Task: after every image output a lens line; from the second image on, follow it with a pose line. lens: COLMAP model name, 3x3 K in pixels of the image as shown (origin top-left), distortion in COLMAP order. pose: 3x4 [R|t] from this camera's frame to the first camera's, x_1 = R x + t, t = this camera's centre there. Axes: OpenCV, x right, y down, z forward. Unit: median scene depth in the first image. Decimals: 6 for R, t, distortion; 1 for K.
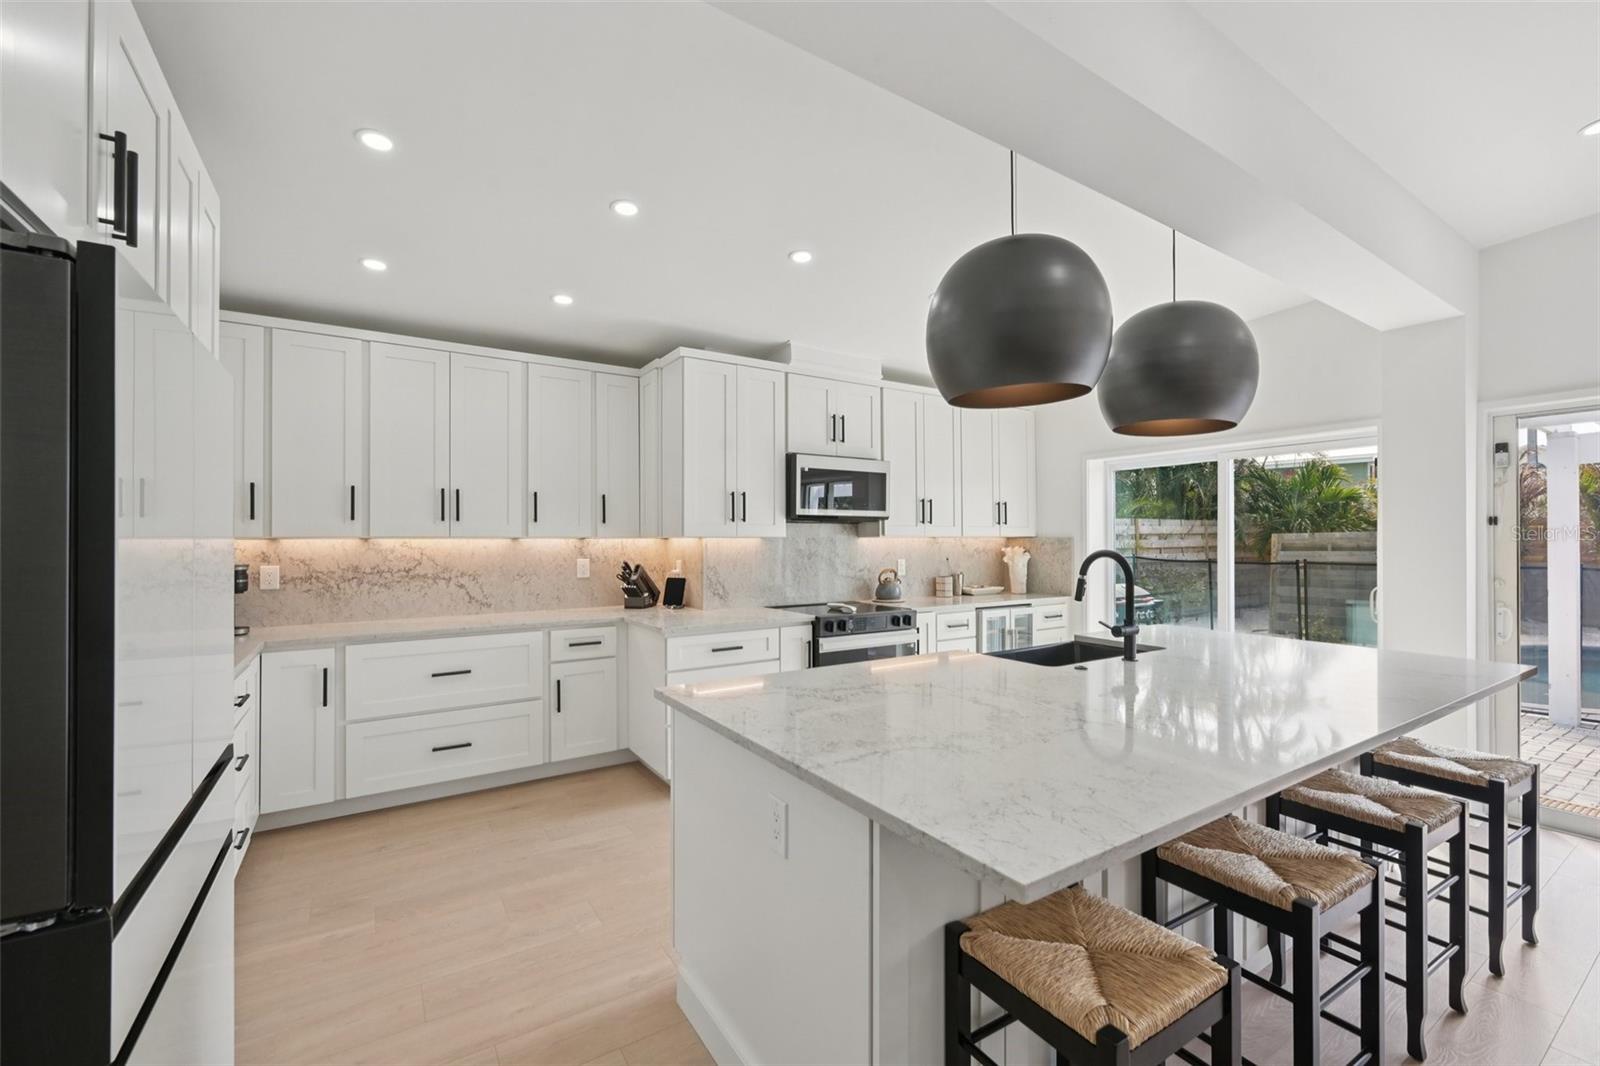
lens RADIAL K [[671.7, 0, 799.7], [0, 671.7, 535.1], [0, 0, 1]] dist [0.004547, 0.000189]
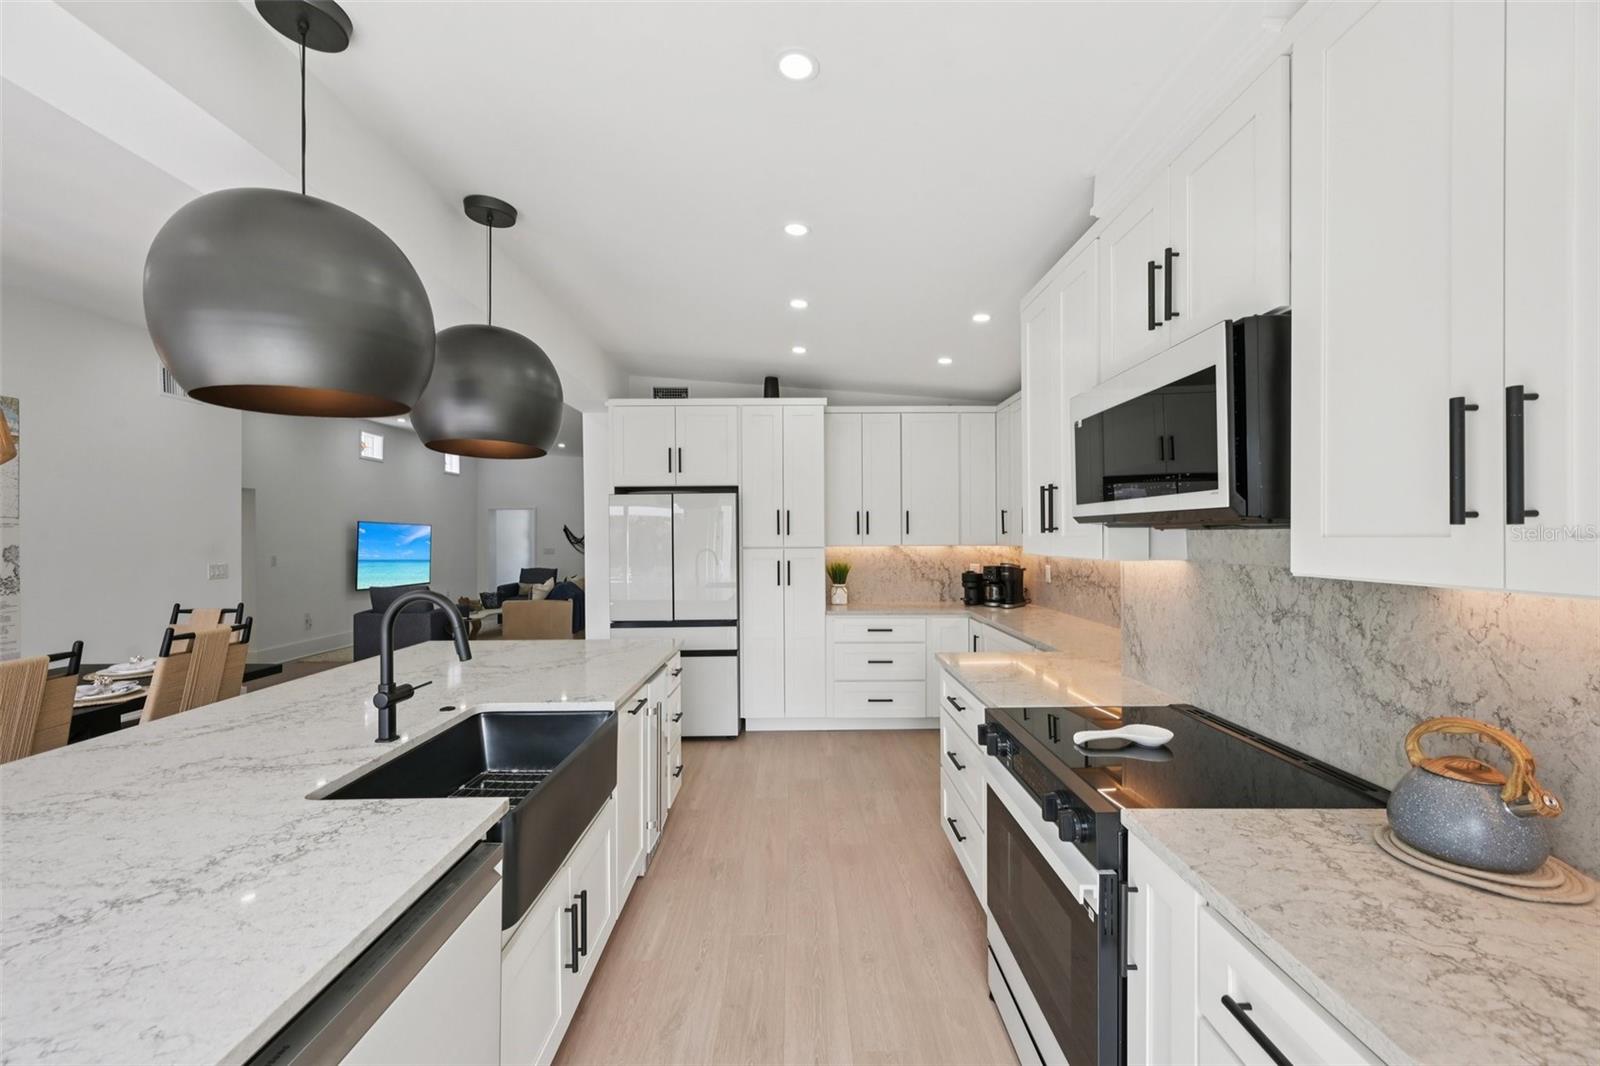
lens RADIAL K [[642.3, 0, 789.2], [0, 642.3, 536.2], [0, 0, 1]] dist [-0.002239, 0.001188]
pose [[-0.554759, 0.007143, -0.831981, 0.489223], [0.012833, 0.999918, 0.000028, -0.017593], [0.831912, -0.010661, -0.554805, 1.021277]]
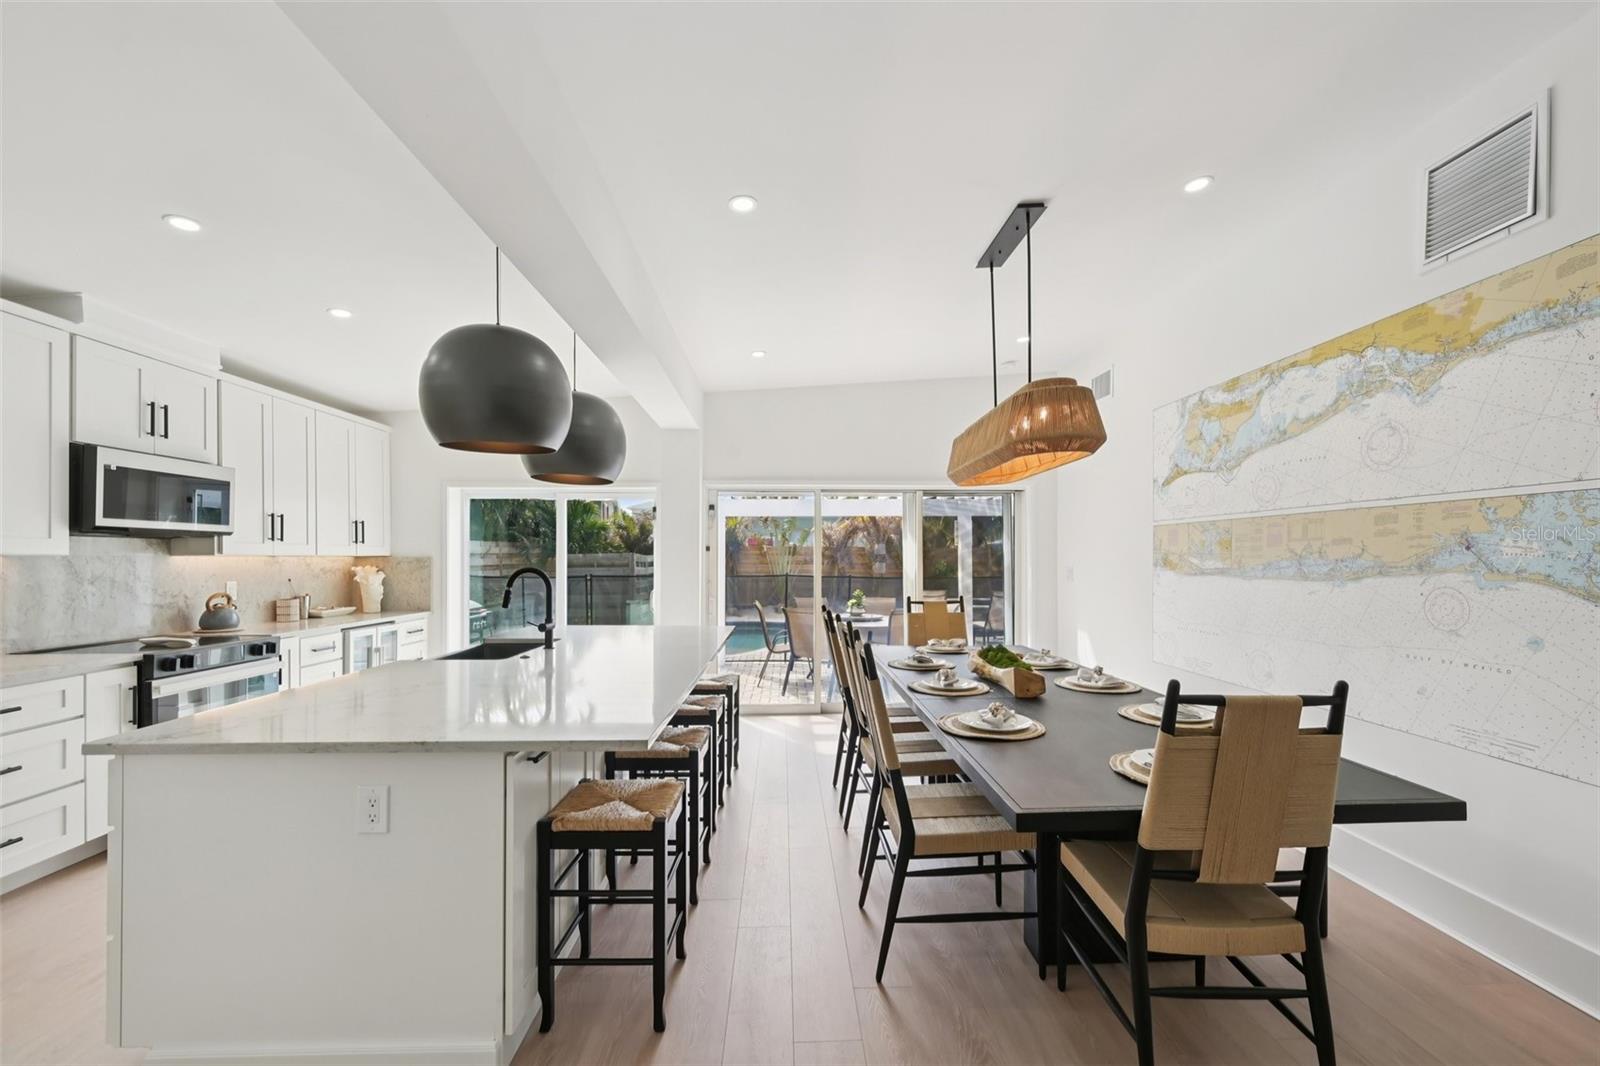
lens RADIAL K [[642.3, 0, 818.5], [0, 642.3, 555.5], [0, 0, 1]] dist [-0.002239, 0.001188]
pose [[0.504712, 0.006075, 0.863266, -0.204842], [-0.008144, 0.999964, -0.002276, -0.001600], [-0.863249, -0.005882, 0.504744, -0.069244]]
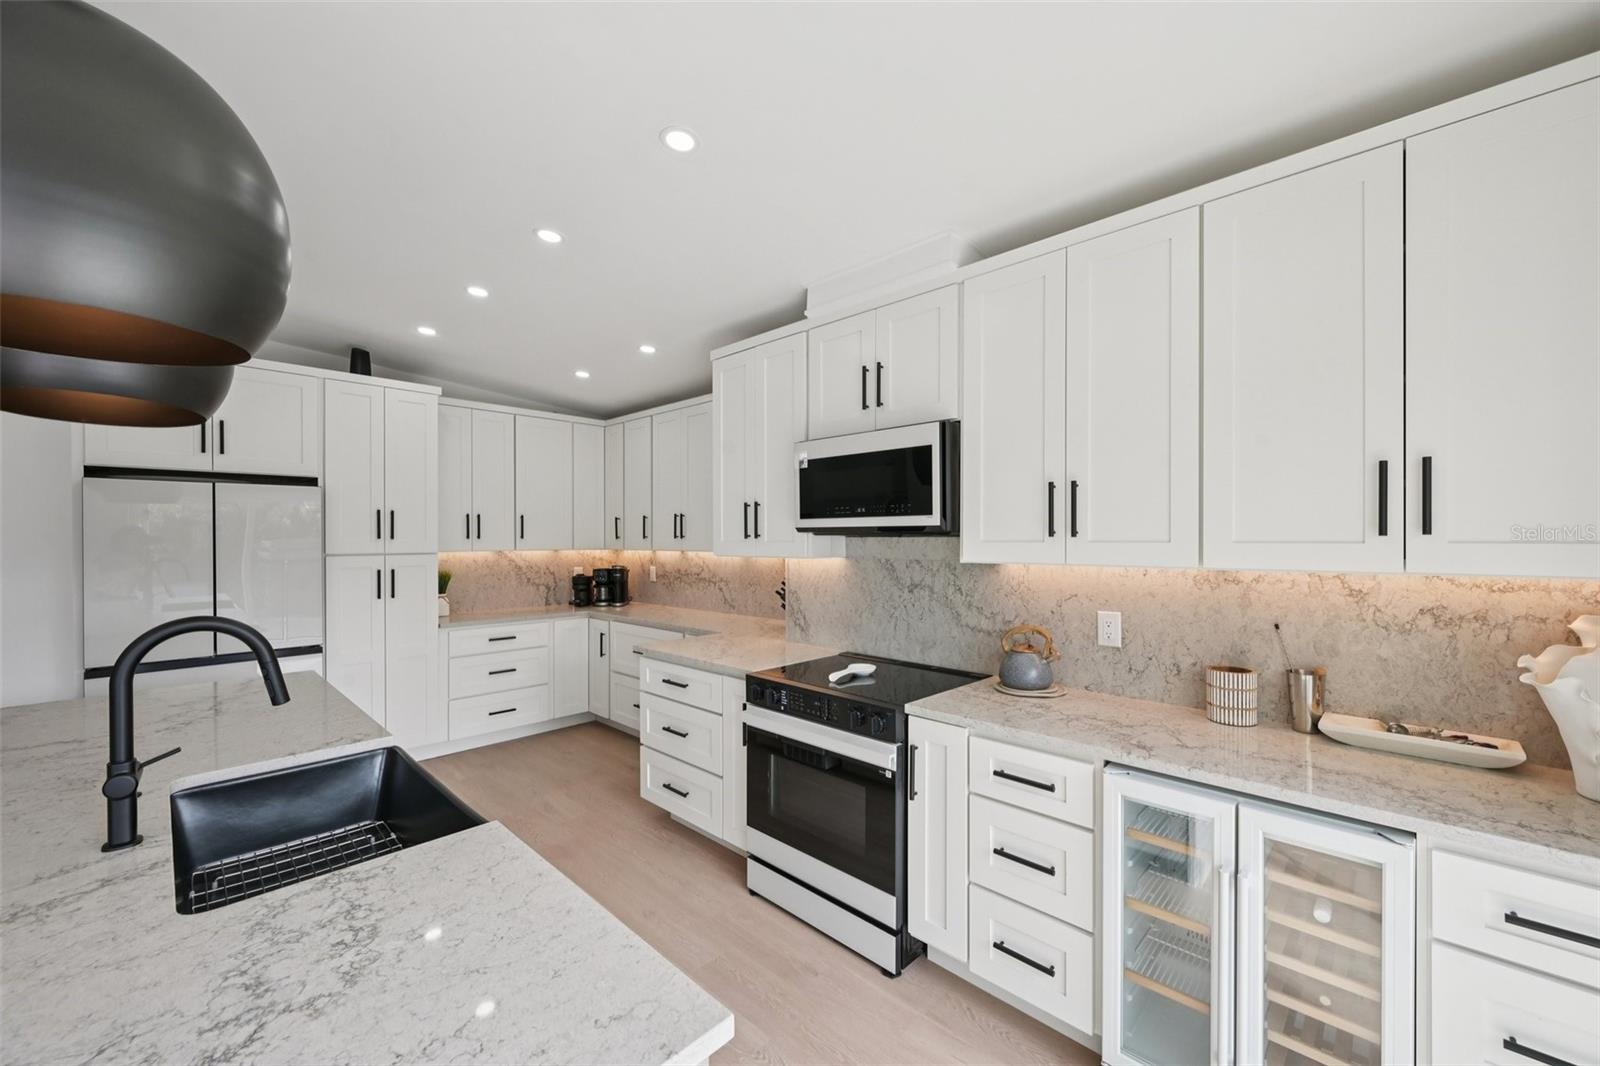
lens RADIAL K [[642.3, 0, 805.2], [0, 642.3, 538.3], [0, 0, 1]] dist [-0.002239, 0.001188]
pose [[0.220670, 0.002483, -0.975345, 0.622896], [0.006979, 0.999967, 0.004124, -0.020594], [0.975324, -0.007717, 0.220645, 0.803536]]
